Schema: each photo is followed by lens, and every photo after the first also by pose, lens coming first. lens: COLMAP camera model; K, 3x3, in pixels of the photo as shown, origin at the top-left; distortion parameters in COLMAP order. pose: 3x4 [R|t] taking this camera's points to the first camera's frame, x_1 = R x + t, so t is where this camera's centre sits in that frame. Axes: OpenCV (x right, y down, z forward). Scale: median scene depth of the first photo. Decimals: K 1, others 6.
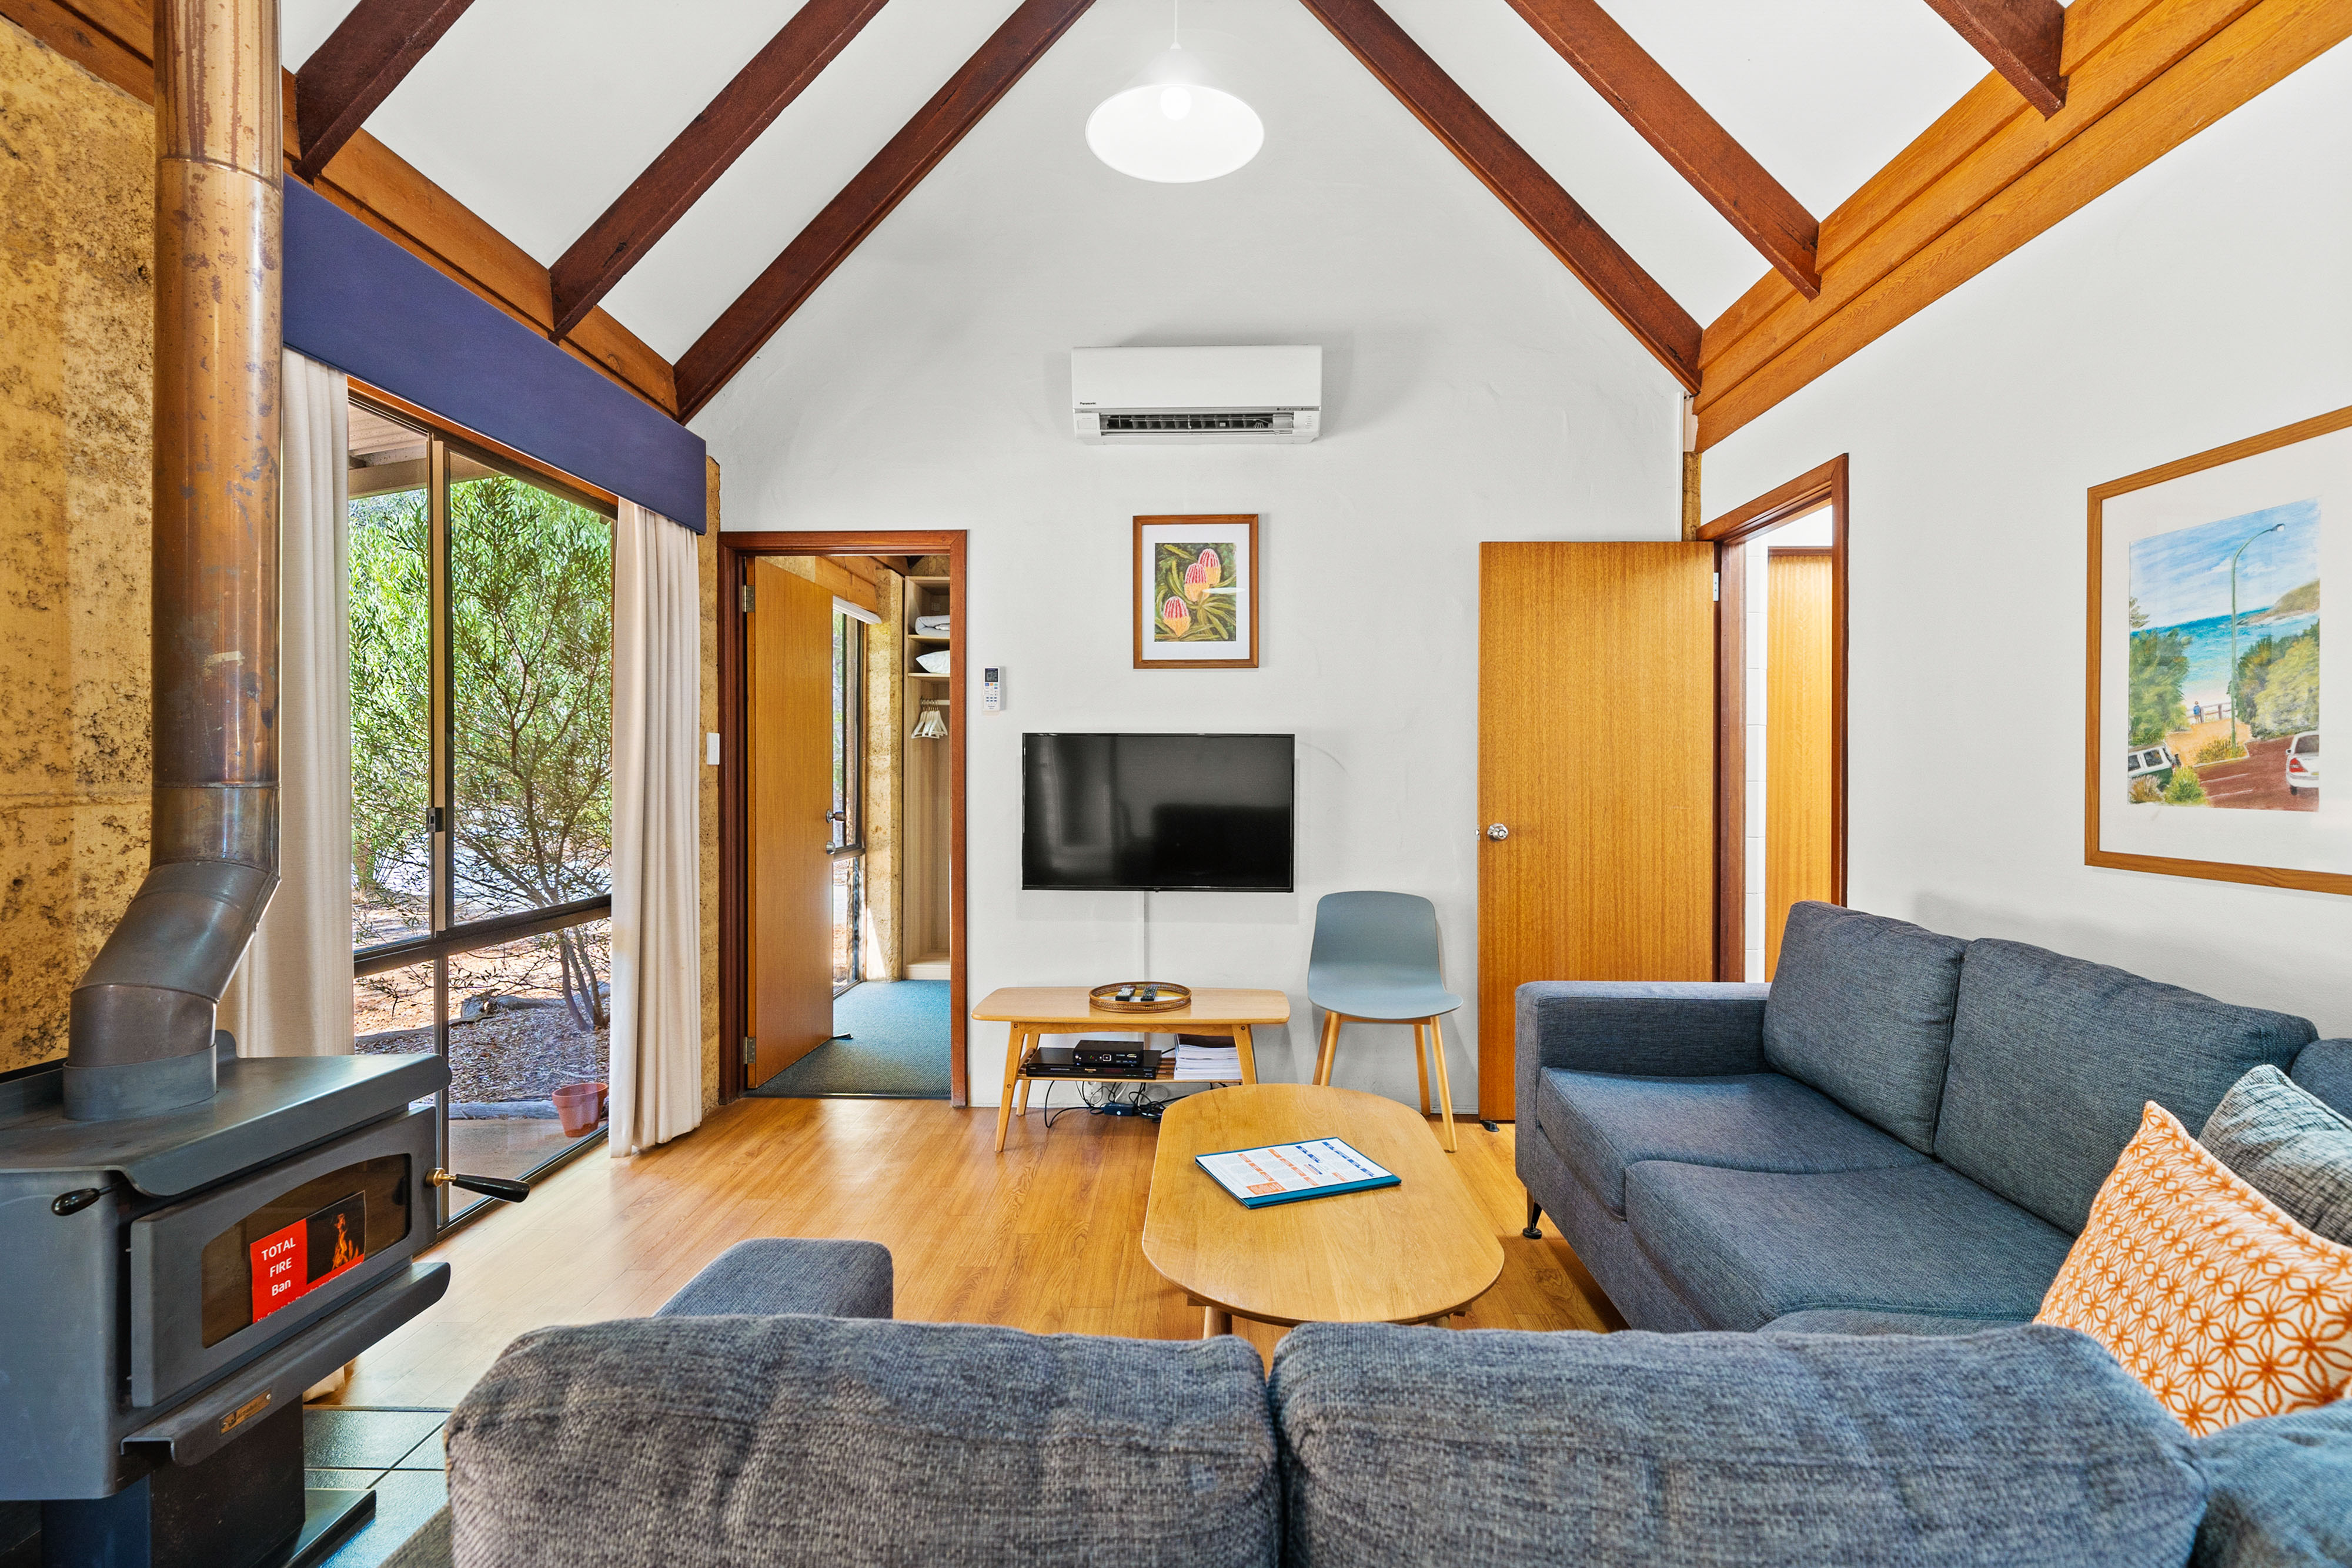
lens RADIAL K [[1086.5, 0, 1184.7], [0, 1086.5, 776.7], [0, 0, 1]] dist [0.004867, -0.000529]
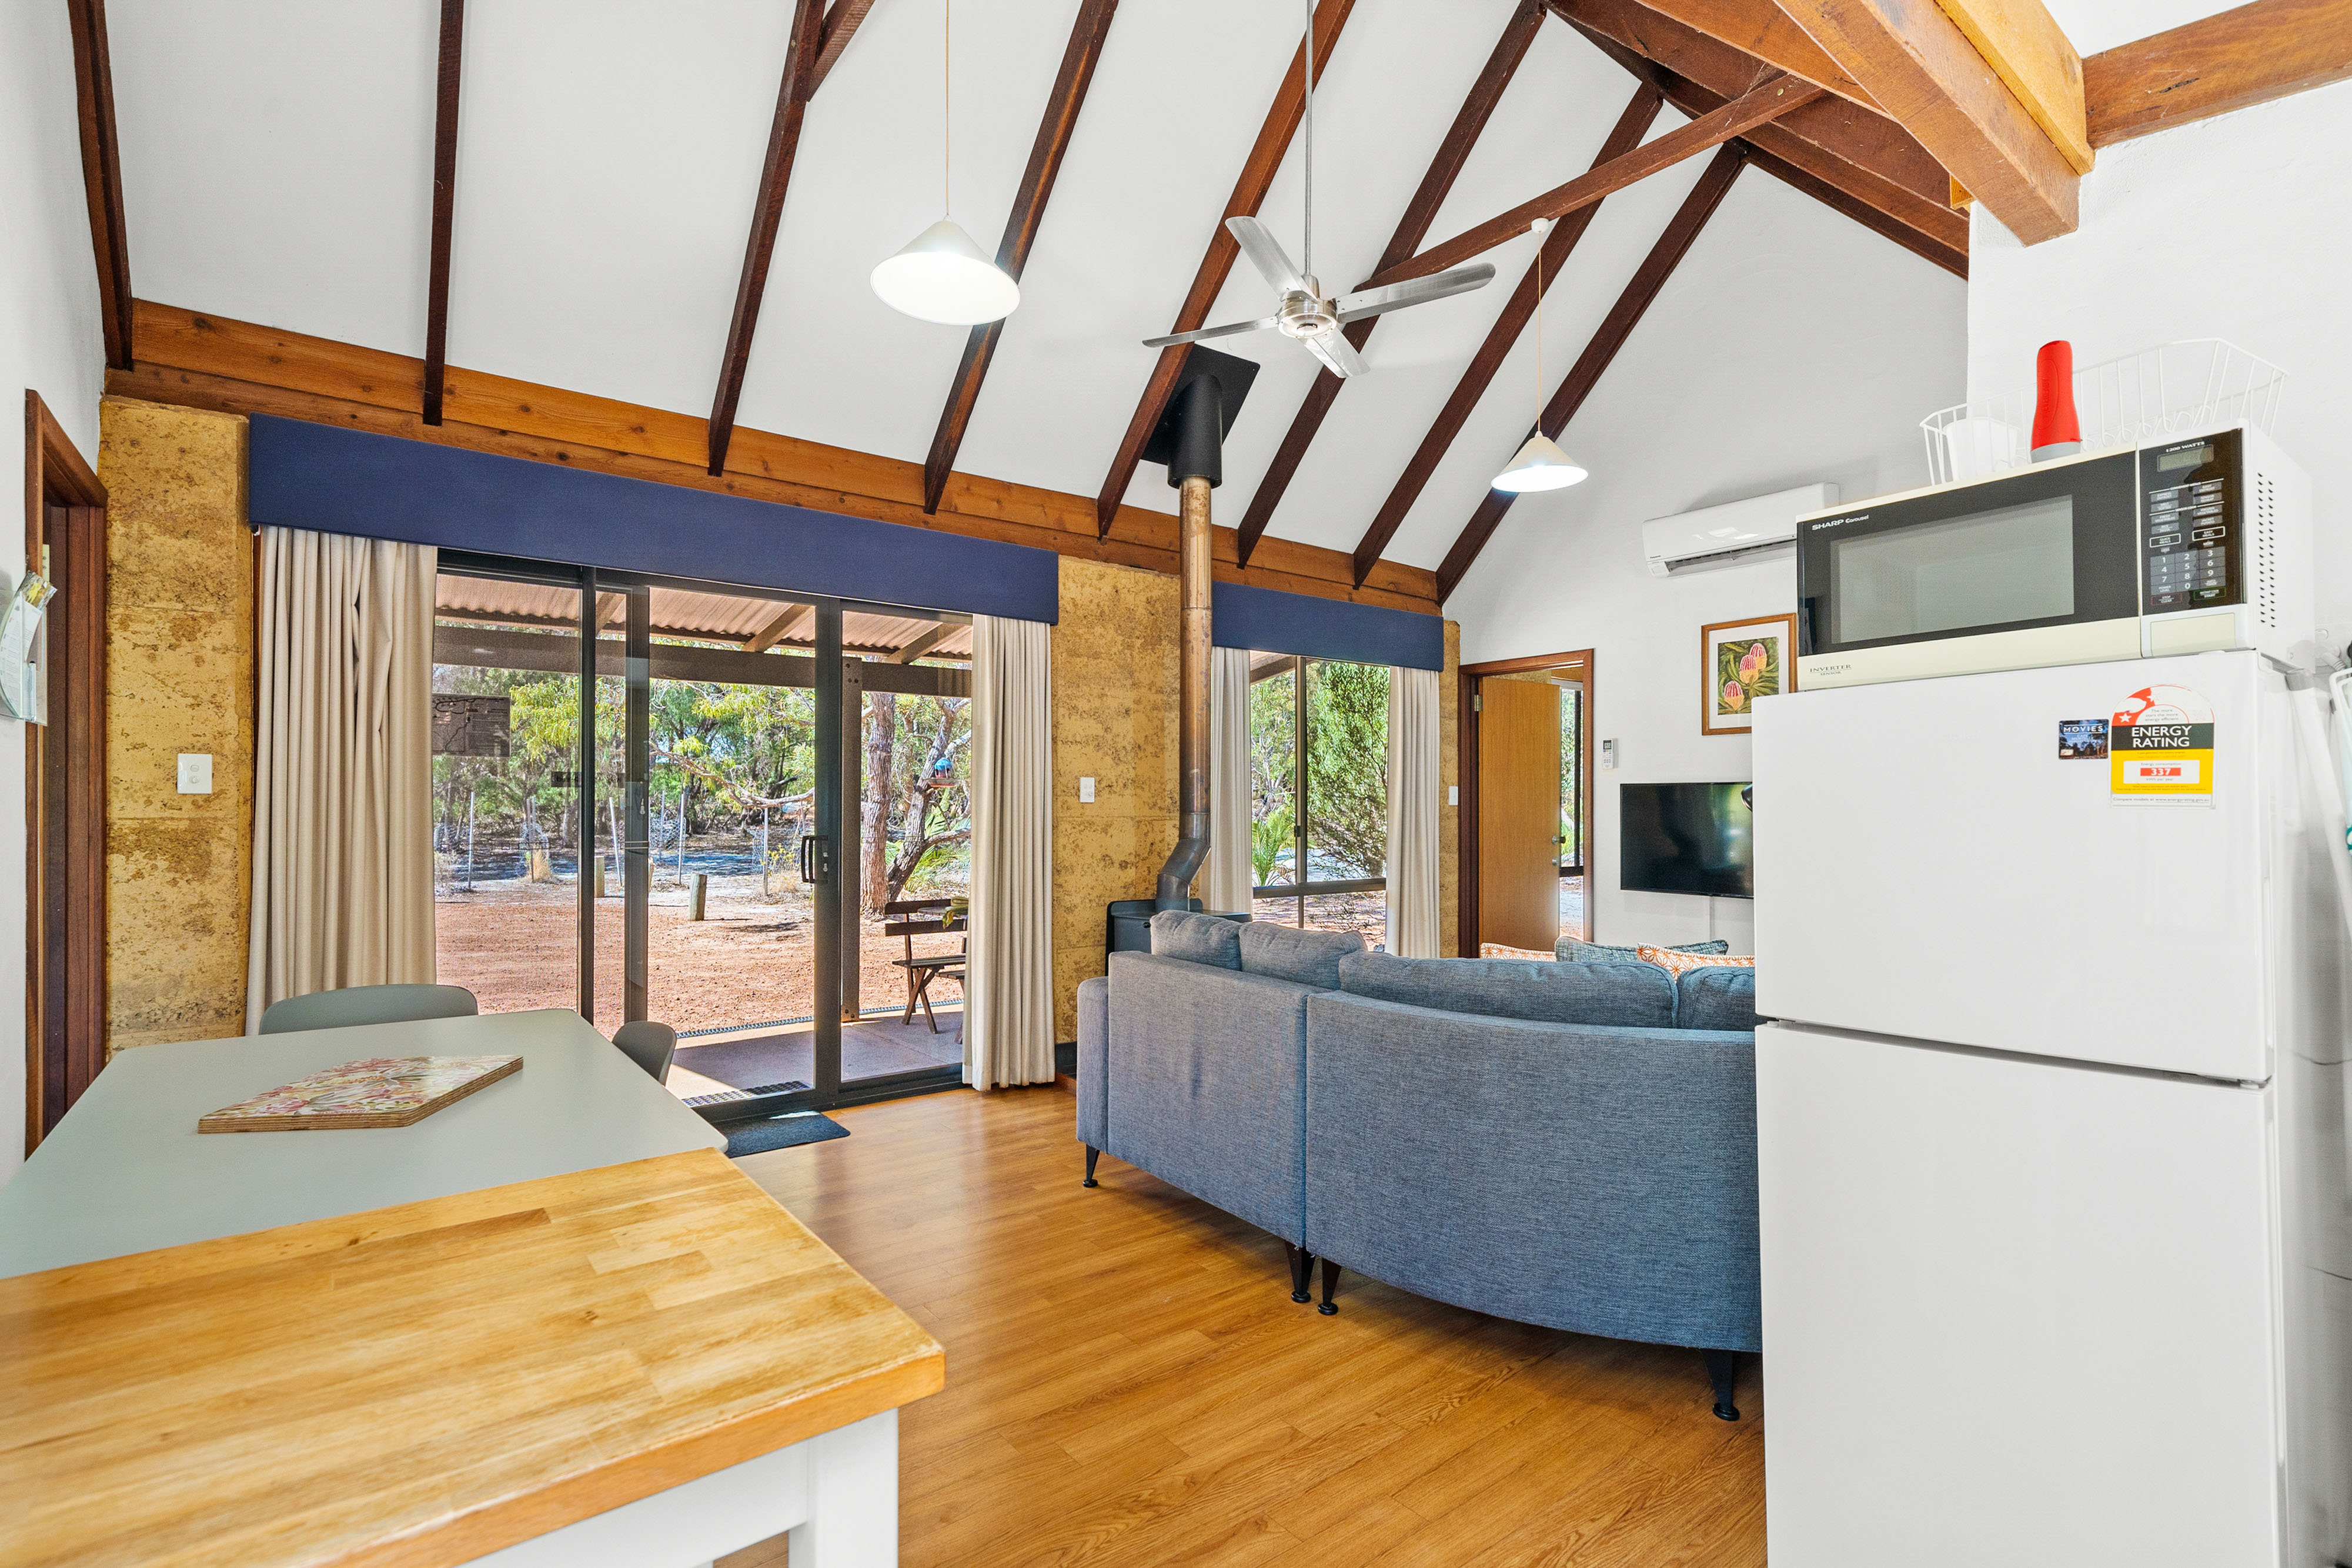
lens RADIAL K [[1086.5, 0, 1166.0], [0, 1086.5, 795.9], [0, 0, 1]] dist [0.004867, -0.000529]
pose [[0.628315, -0.010897, -0.777883, 0.627071], [-0.005180, 0.999821, -0.018190, 0.006419], [0.777942, 0.015458, 0.628146, -0.419537]]
